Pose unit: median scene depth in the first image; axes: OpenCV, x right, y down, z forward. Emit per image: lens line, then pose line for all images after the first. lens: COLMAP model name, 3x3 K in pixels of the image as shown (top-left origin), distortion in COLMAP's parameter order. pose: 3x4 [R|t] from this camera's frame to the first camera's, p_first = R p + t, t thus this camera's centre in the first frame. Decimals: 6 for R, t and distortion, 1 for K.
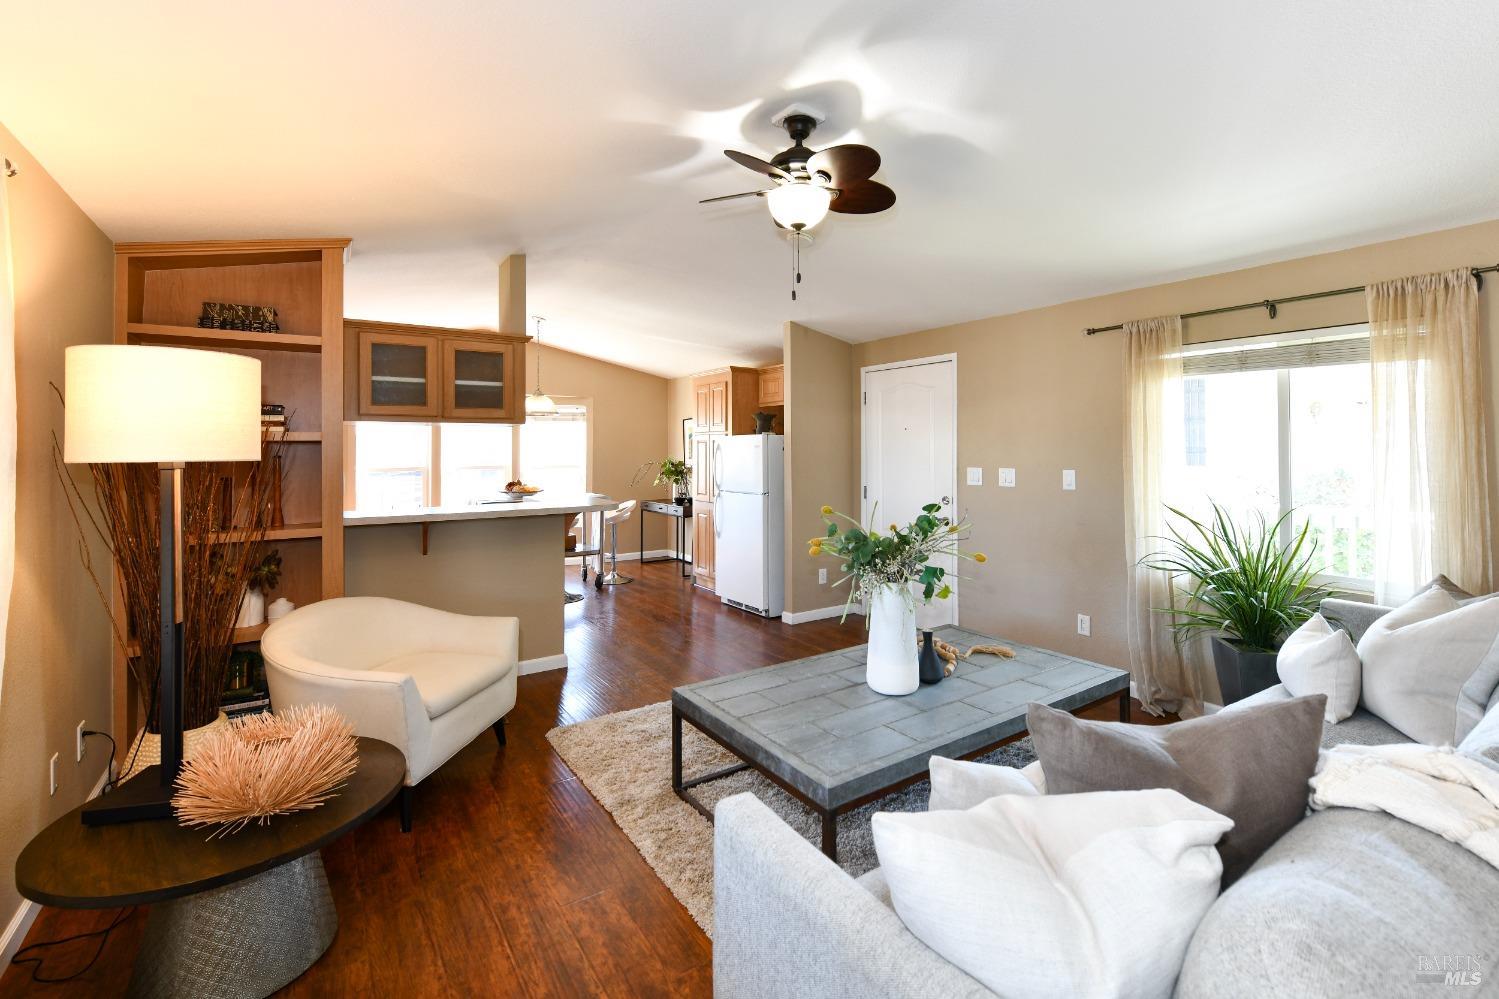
lens RADIAL K [[635.3, 0, 751.5], [0, 635.3, 445.4], [0, 0, 1]] dist [-0.000106, -0.000016]
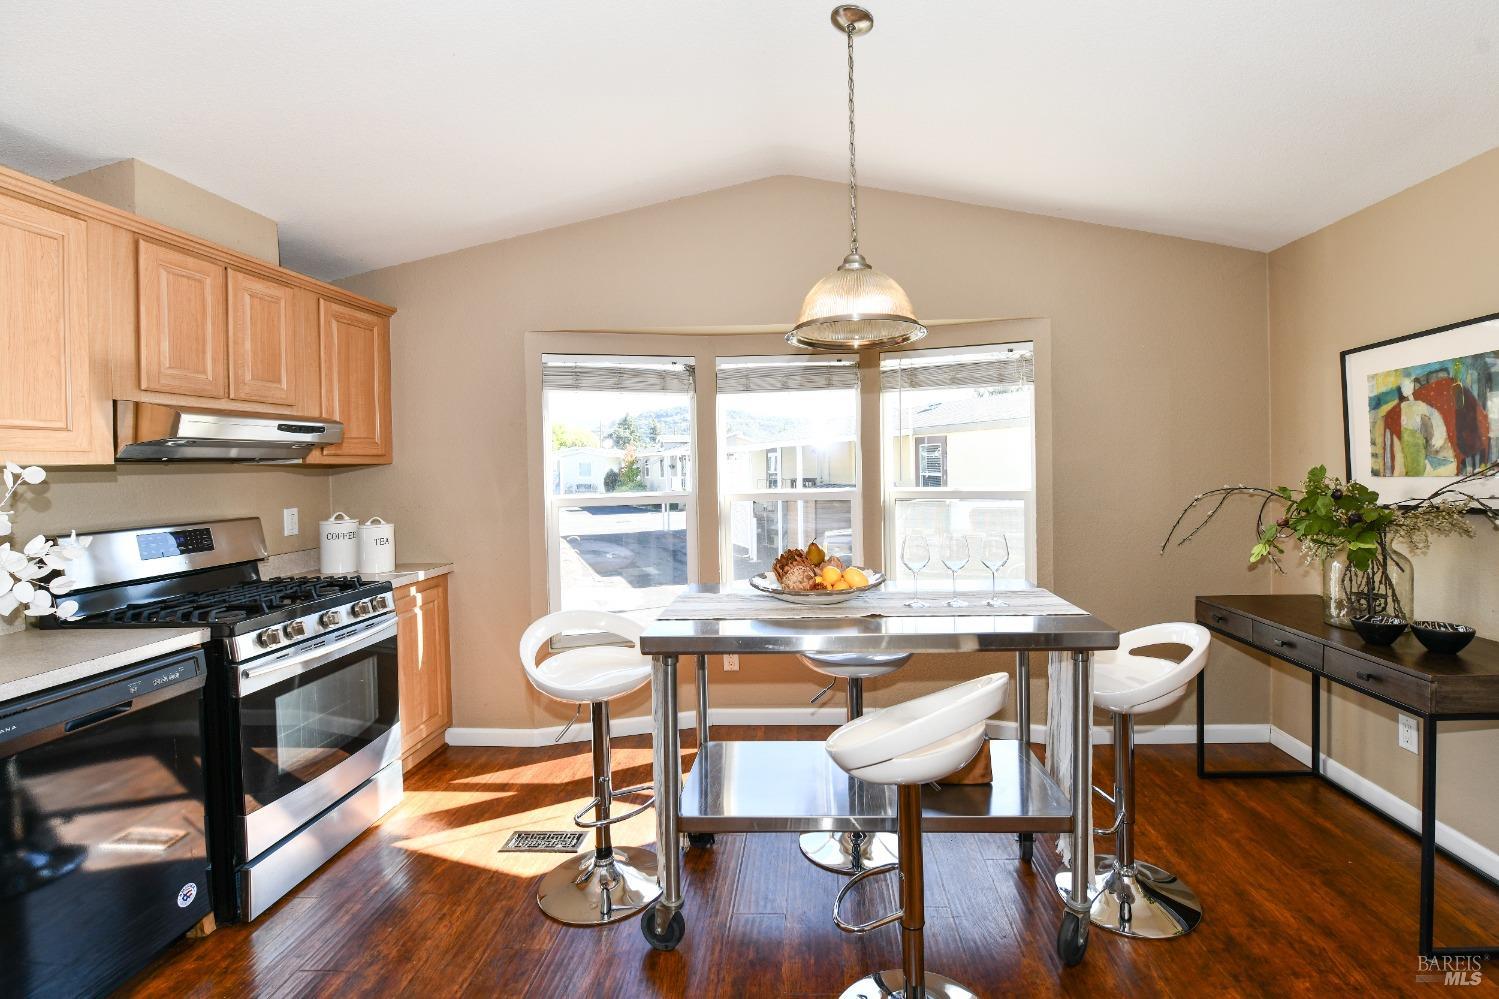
lens RADIAL K [[678.4, 0, 782.4], [0, 678.4, 472.8], [0, 0, 1]] dist [-0.016676, -0.000397]
pose [[0.817252, 0.000610, -0.576281, -0.204359], [0.012967, 0.999727, 0.019448, 0.011907], [0.576135, -0.023366, 0.817021, 0.804274]]
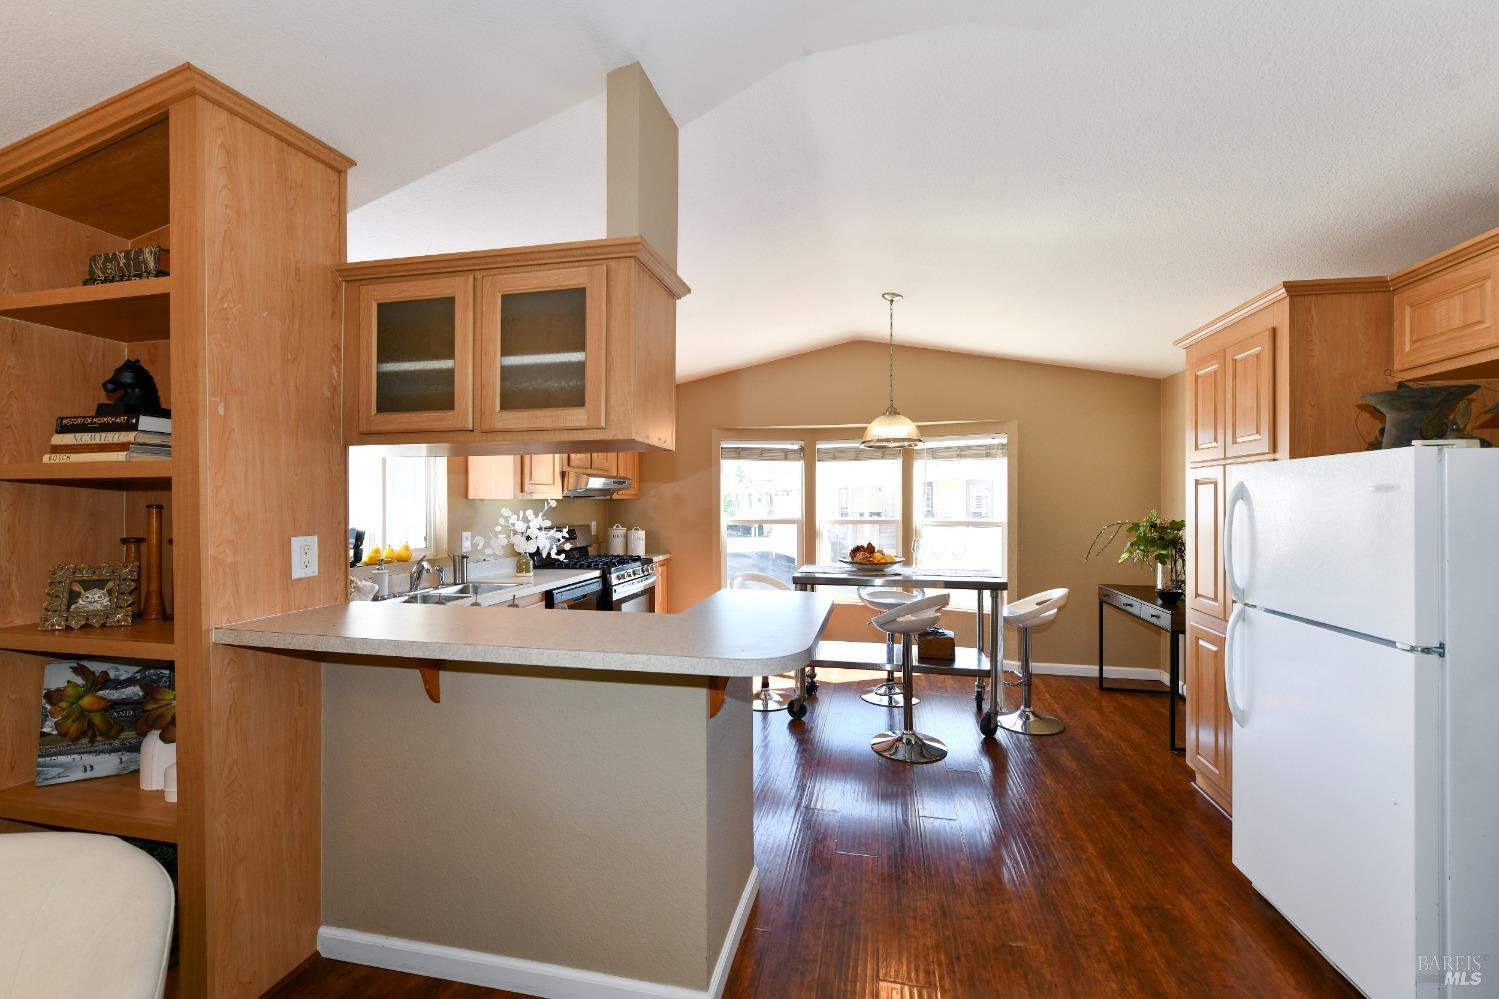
lens RADIAL K [[605.8, 0, 733.2], [0, 605.8, 497.1], [0, 0, 1]] dist [0.000181, -0.000025]
pose [[0.689816, 0.003736, -0.723975, 0.002490], [-0.001627, 0.999992, 0.003611, 0.004082], [0.723983, -0.001313, 0.689817, 0.507732]]
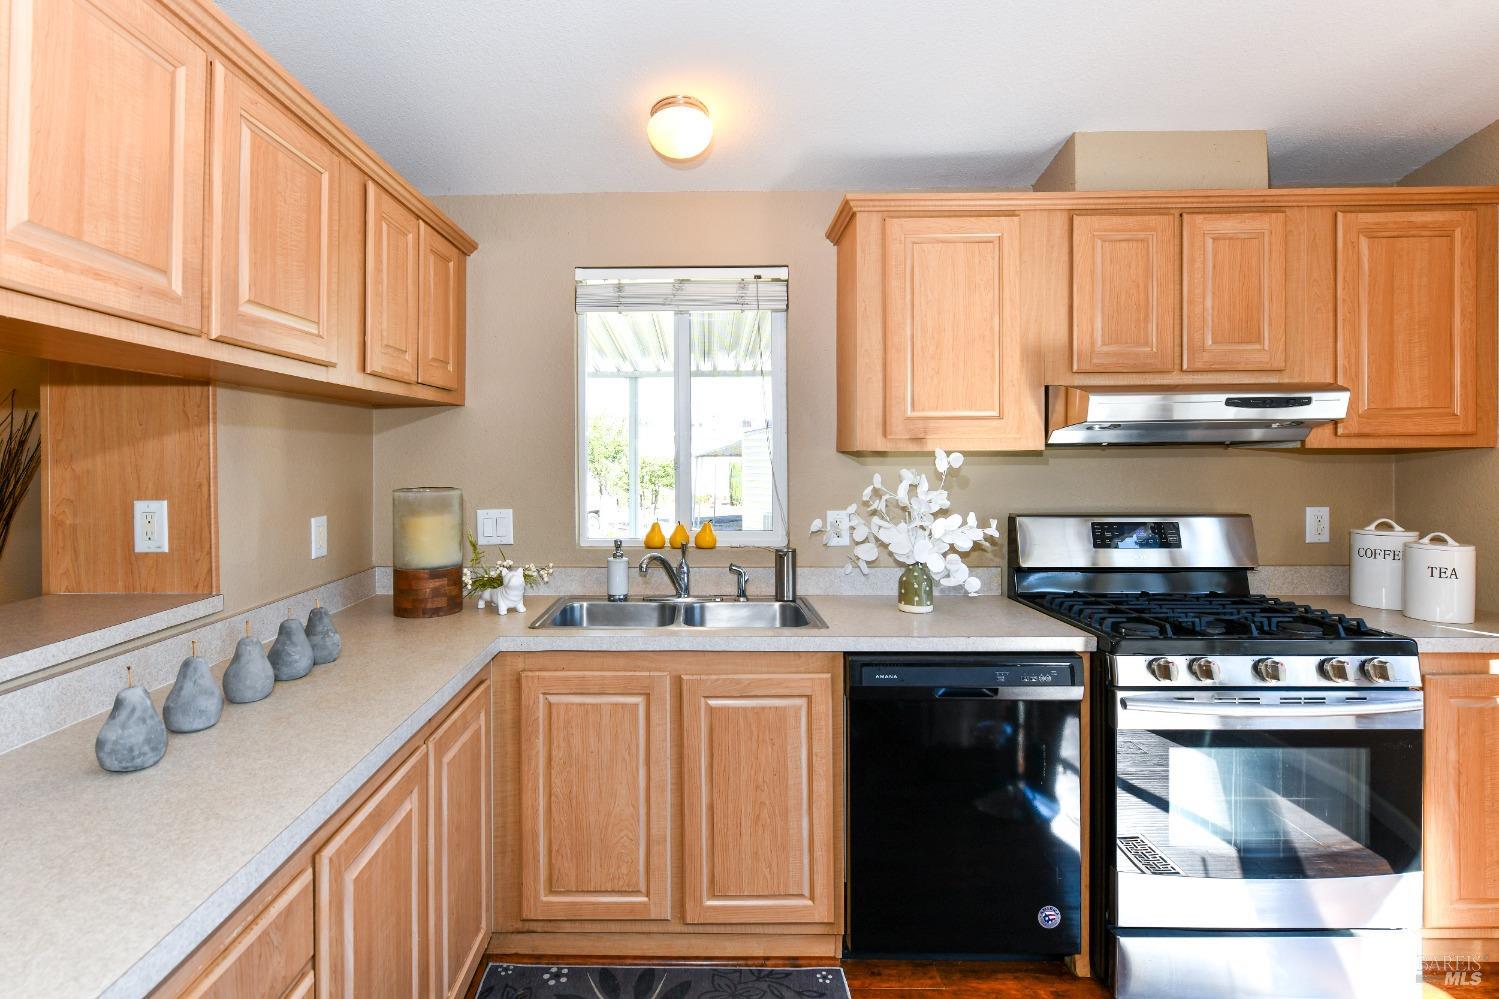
lens RADIAL K [[717.1, 0, 696.4], [0, 717.1, 465.3], [0, 0, 1]] dist [-0.002557, -0.000913]
pose [[-0.548155, 0.019631, -0.836146, -0.279242], [0.010937, 0.999807, 0.016303, 0.009531], [0.836305, -0.000208, -0.548264, 0.949333]]
